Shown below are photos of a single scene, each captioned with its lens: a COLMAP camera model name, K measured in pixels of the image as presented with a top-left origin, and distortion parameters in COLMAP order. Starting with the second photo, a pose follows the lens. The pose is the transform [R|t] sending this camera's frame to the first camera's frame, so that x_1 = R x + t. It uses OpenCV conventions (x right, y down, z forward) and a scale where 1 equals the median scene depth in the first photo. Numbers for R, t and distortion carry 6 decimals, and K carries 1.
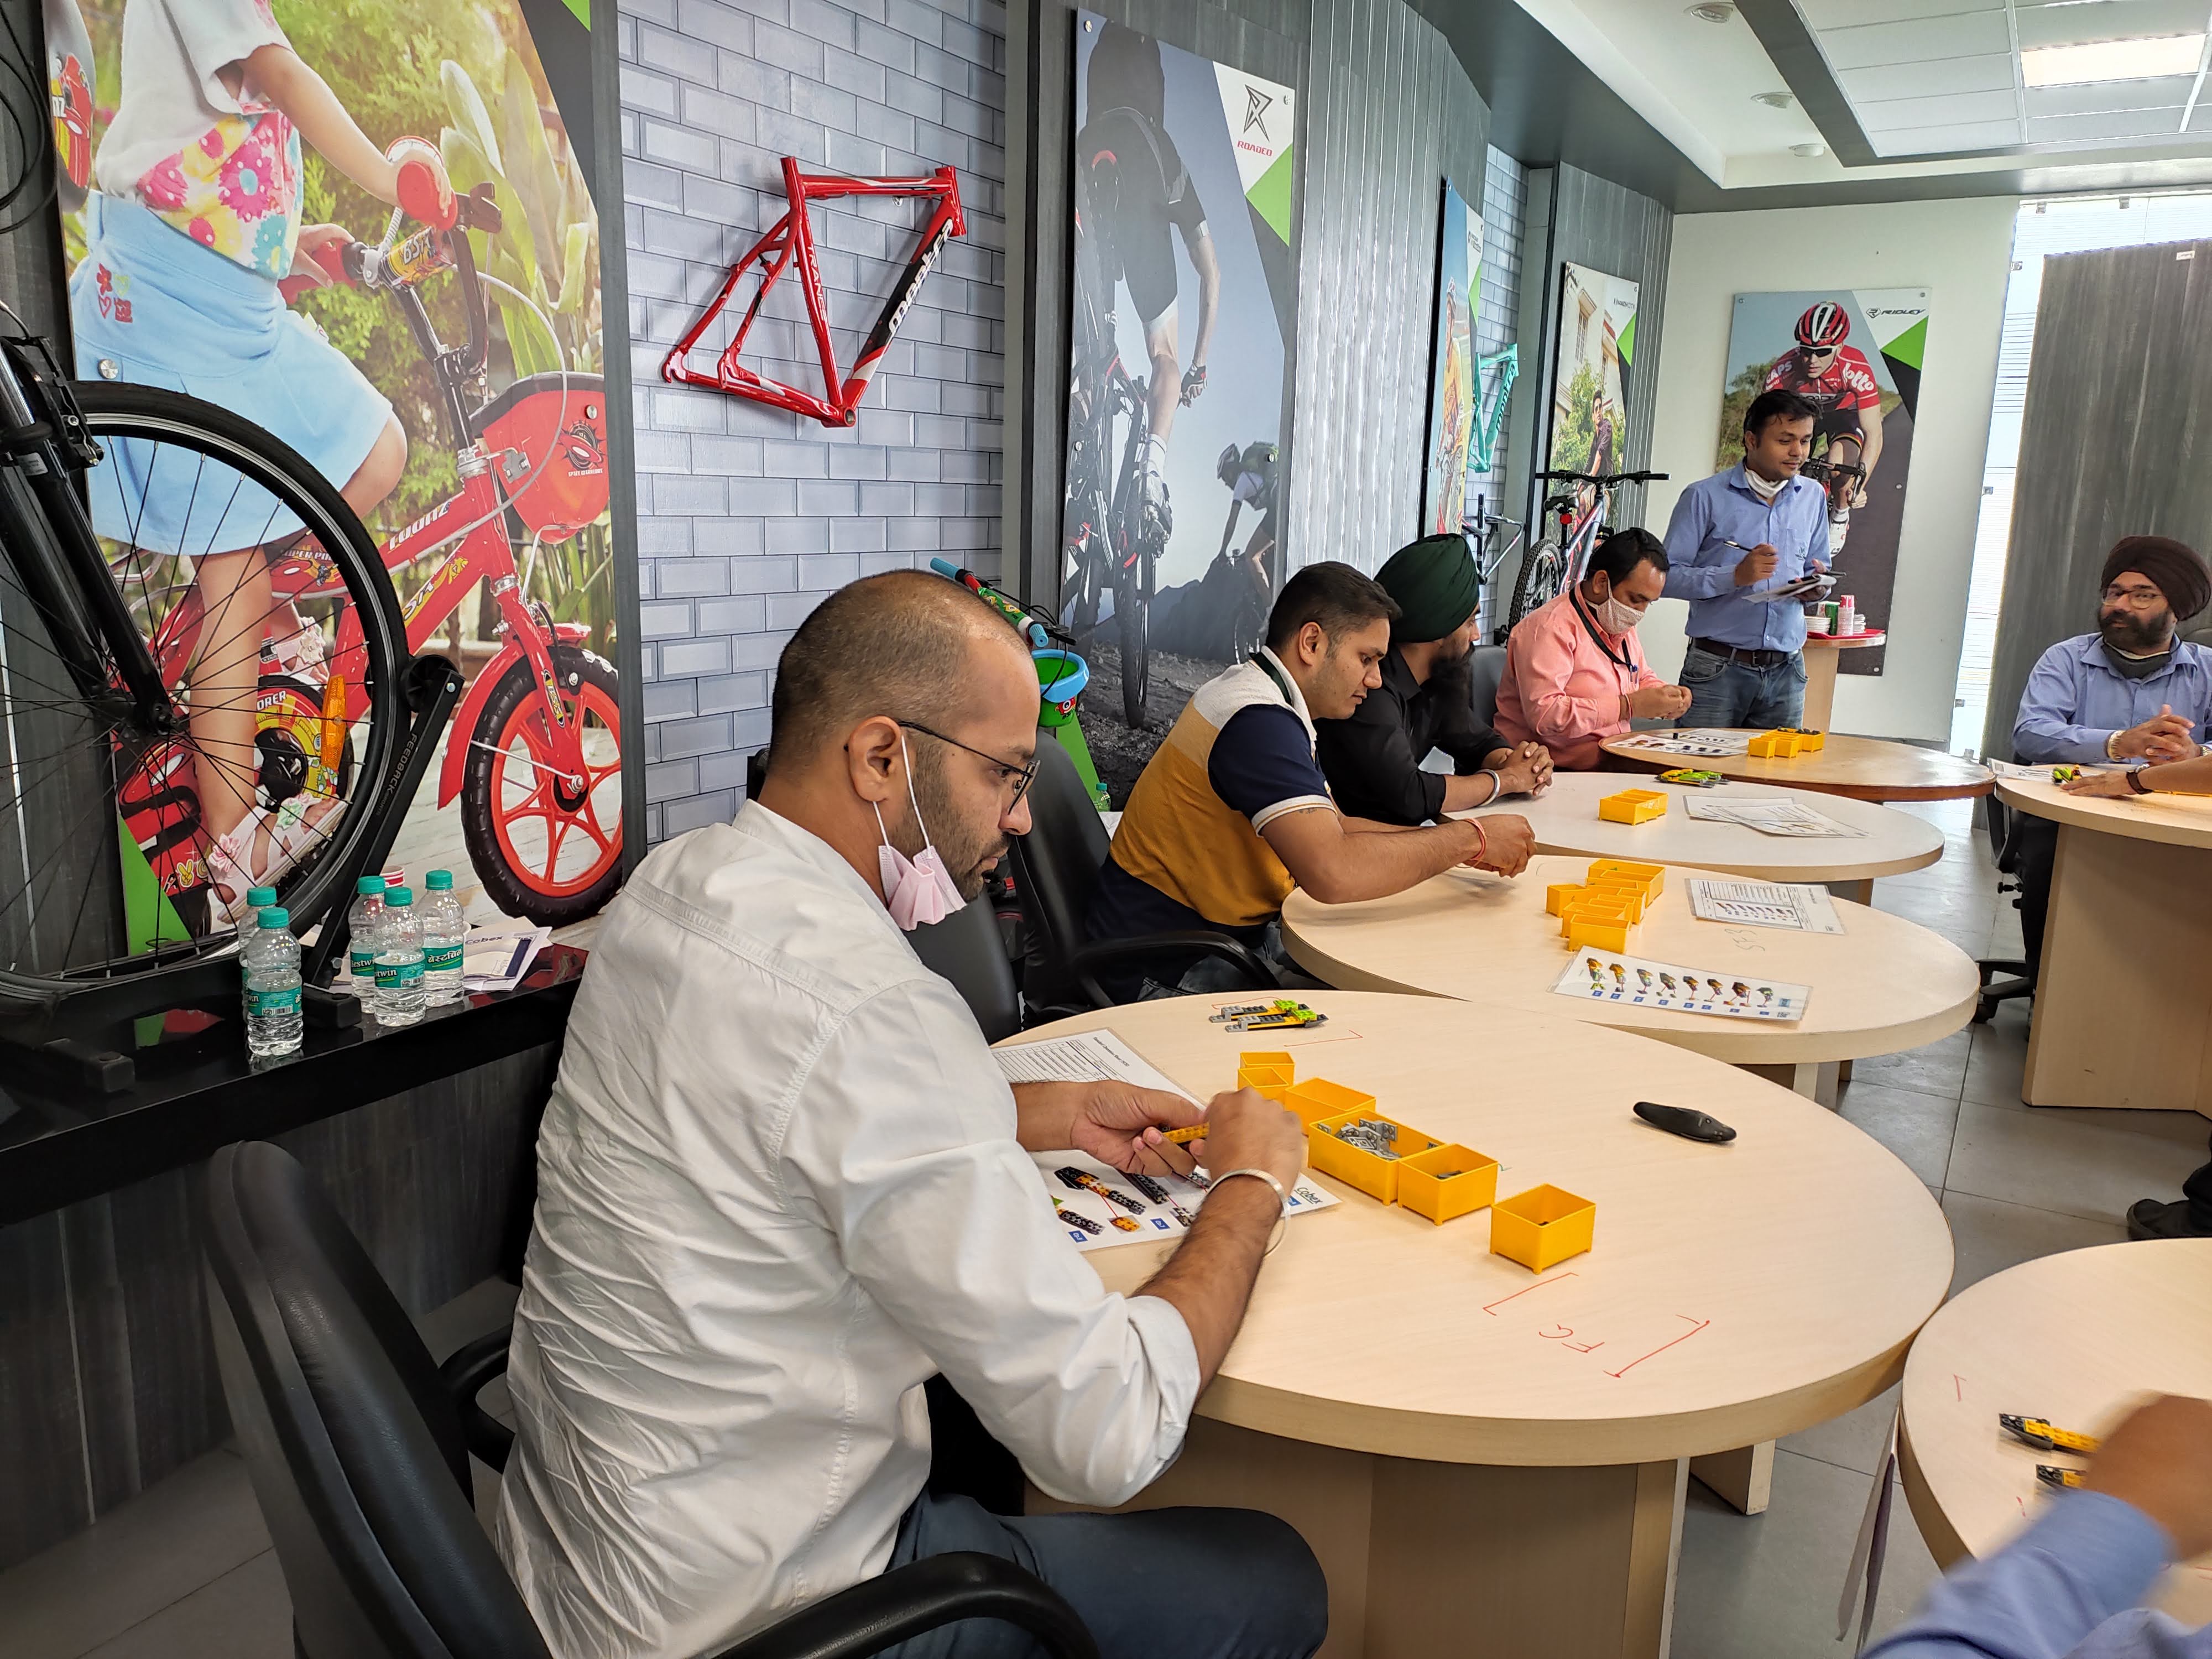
lens RADIAL K [[1659.3, 0, 1106.0], [0, 1659.3, 829.5], [0, 0, 1]] dist [0.084383, -0.074375]
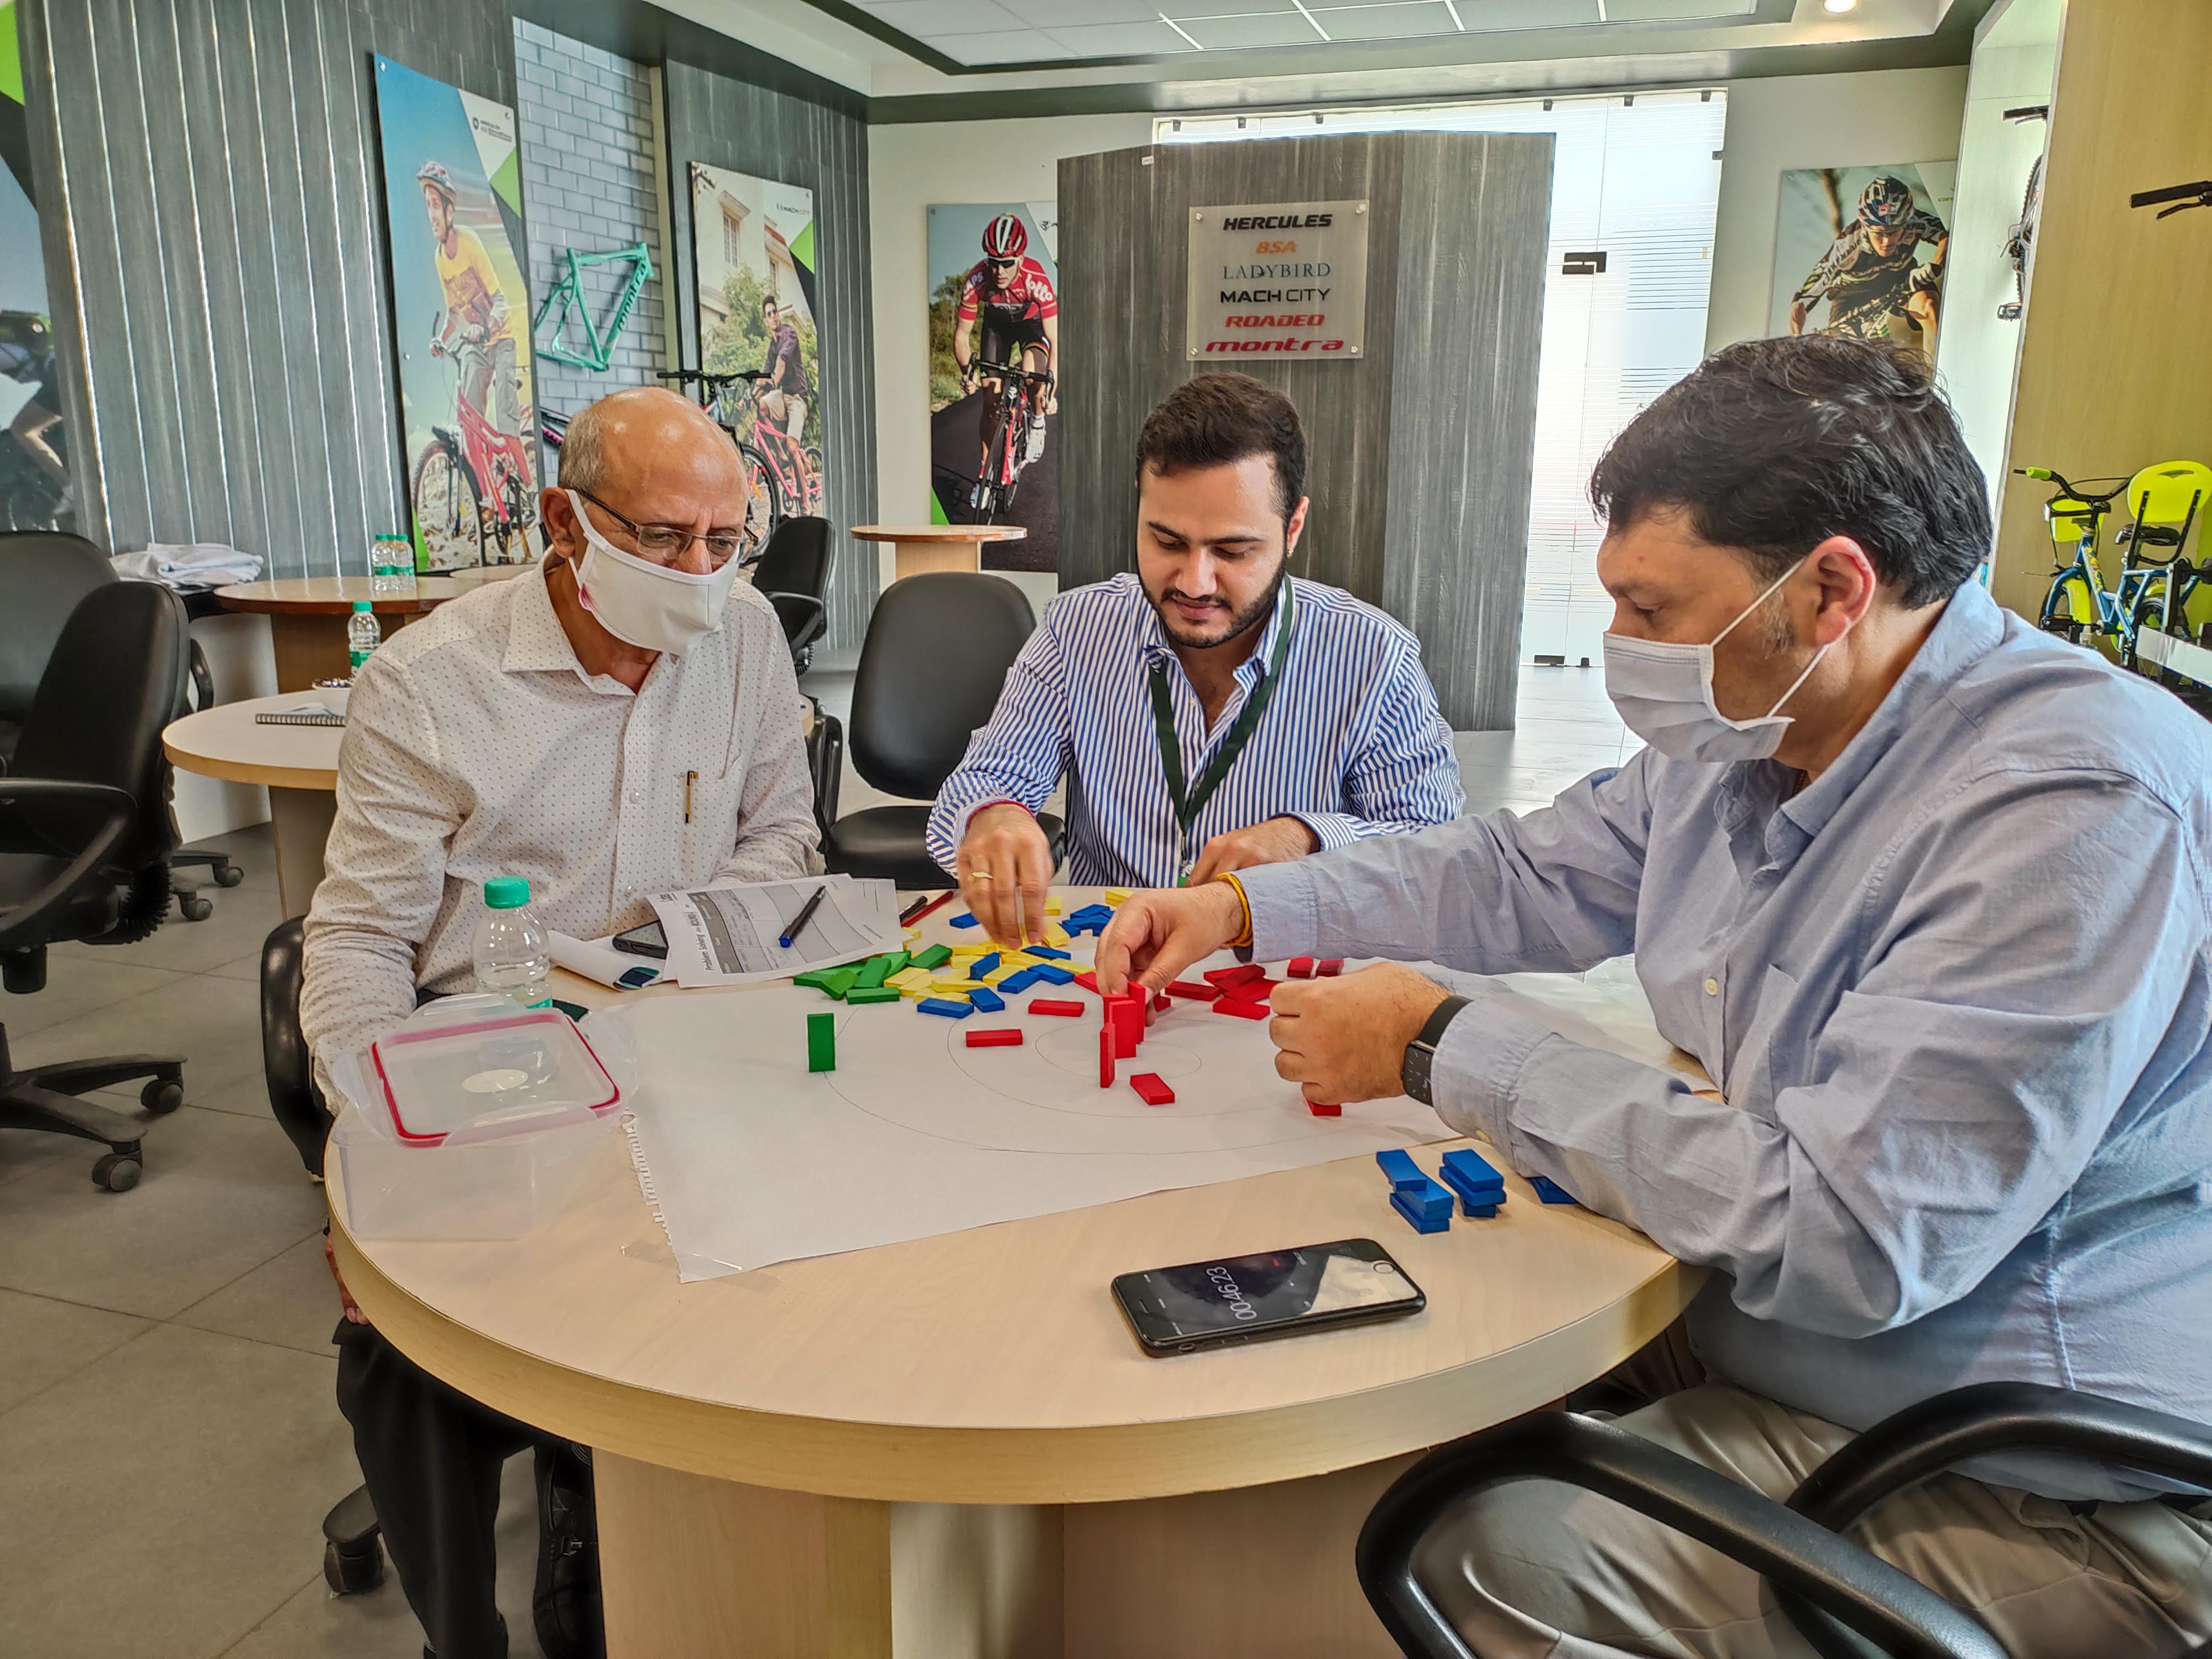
lens RADIAL K [[1659.3, 0, 1106.0], [0, 1659.3, 829.5], [0, 0, 1]] dist [0.084383, -0.074375]
pose [[0.976244, -0.066963, 0.206067, 0.271719], [0.060460, 0.997458, 0.037705, 0.034457], [-0.208068, -0.024350, 0.977811, -0.038179]]
